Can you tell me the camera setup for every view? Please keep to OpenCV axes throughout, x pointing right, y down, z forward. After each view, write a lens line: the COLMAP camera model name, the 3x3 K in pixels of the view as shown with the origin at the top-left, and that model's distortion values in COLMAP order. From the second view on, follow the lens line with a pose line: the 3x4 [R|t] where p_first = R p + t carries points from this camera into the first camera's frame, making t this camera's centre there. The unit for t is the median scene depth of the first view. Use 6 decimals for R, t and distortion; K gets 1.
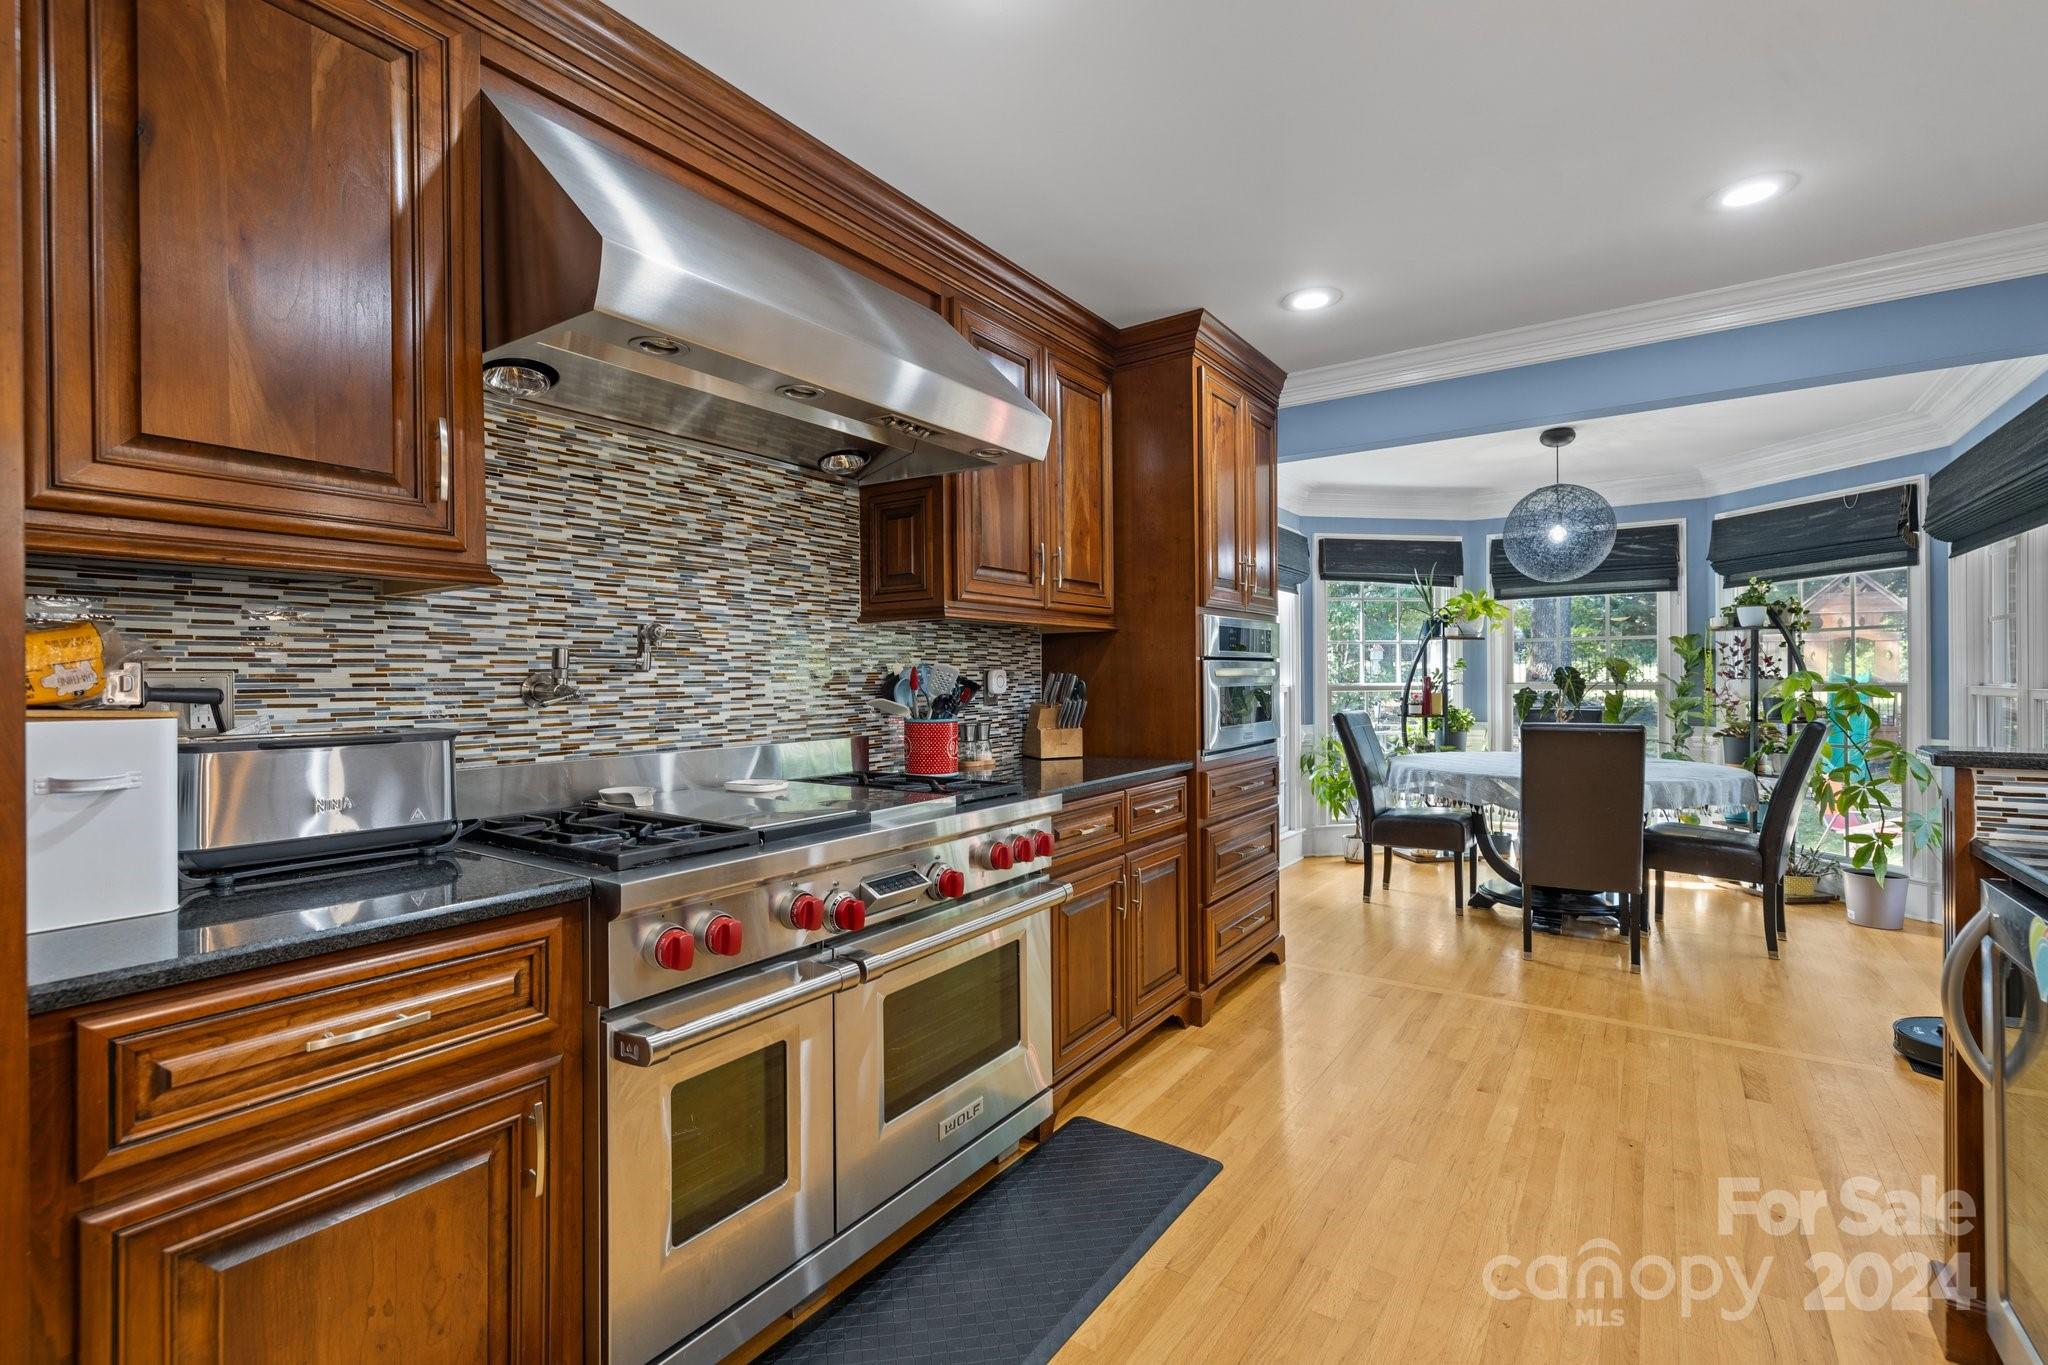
lens RADIAL K [[874.6, 0, 1027.0], [0, 874.6, 687.9], [0, 0, 1]] dist [-0.000080, 0.000076]
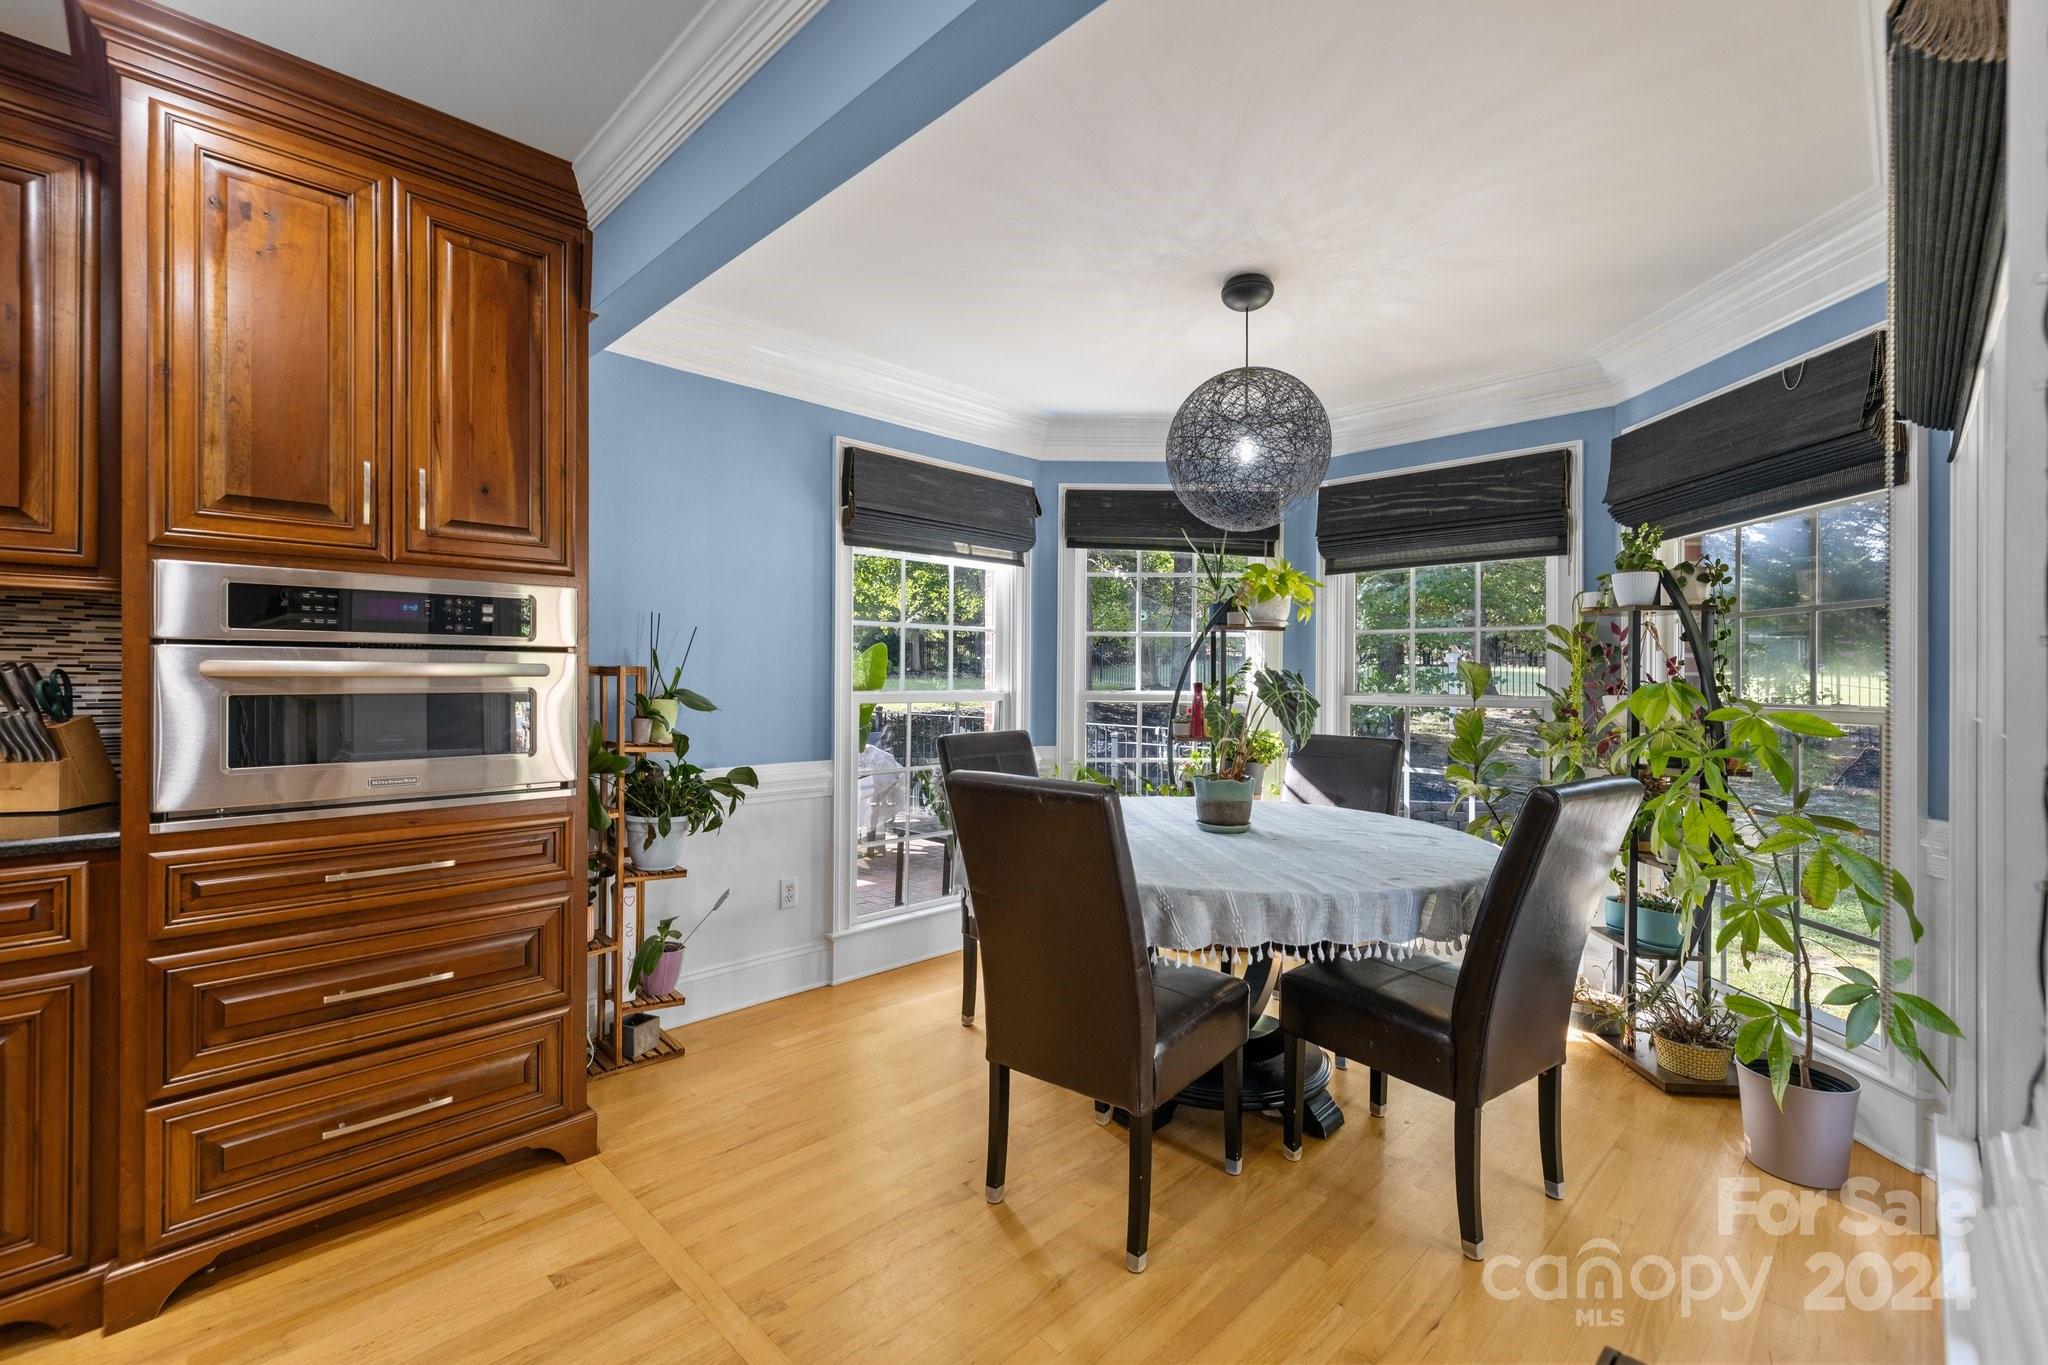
lens RADIAL K [[874.6, 0, 1023.9], [0, 874.6, 679.0], [0, 0, 1]] dist [-0.000080, 0.000076]
pose [[0.986619, 0.013376, -0.162496, 0.475402], [-0.015438, 0.999815, -0.011432, -0.007284], [0.162313, 0.013787, 0.986643, 0.322717]]
